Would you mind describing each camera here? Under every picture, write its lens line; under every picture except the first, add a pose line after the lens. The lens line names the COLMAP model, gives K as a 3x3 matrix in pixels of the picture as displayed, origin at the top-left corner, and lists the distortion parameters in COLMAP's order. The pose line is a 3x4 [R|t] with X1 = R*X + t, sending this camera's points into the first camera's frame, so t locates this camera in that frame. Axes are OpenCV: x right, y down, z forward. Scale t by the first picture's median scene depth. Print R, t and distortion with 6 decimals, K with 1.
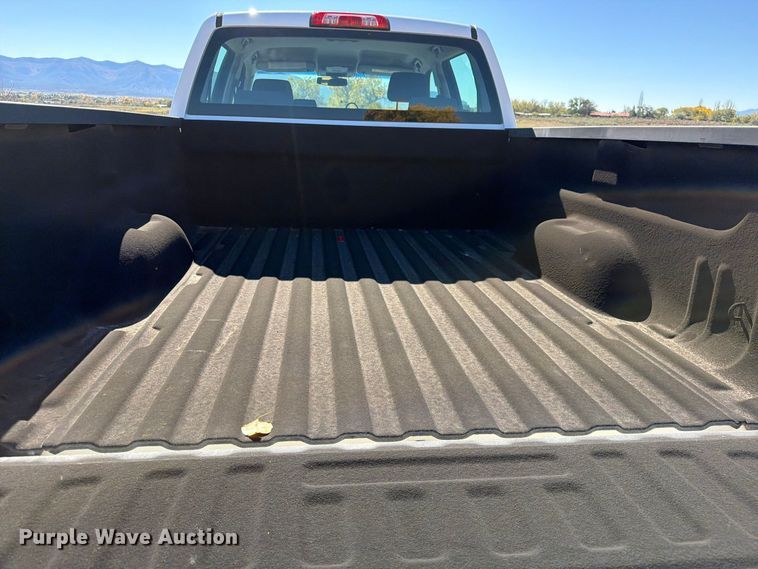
lens RADIAL K [[536.8, 0, 379.0], [0, 536.8, 284.5], [0, 0, 1]] dist [0.031623, -0.043761]
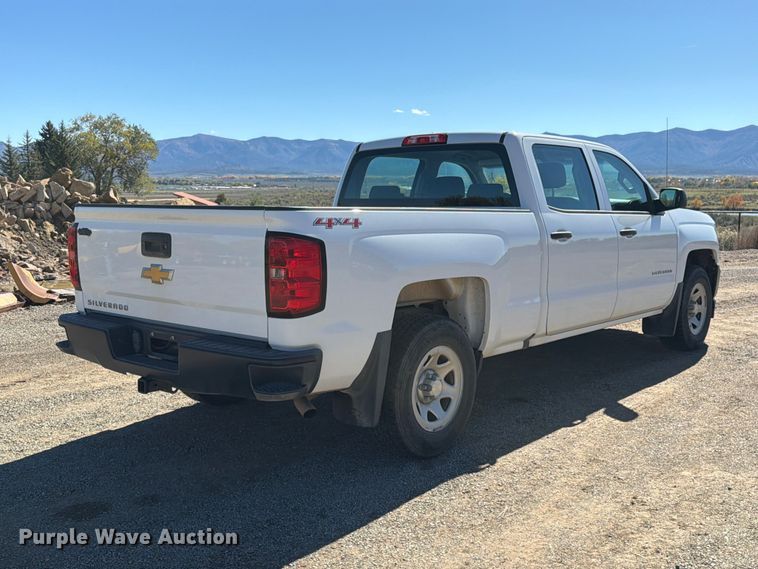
lens RADIAL K [[789.9, 0, 378.5], [0, 789.9, 298.4], [0, 0, 1]] dist [0.130787, -0.250566]
pose [[0.681071, 0.061887, -0.729597, 1.370140], [-0.193540, 0.976199, -0.097864, 0.145349], [0.706176, 0.207859, 0.676839, -0.405101]]
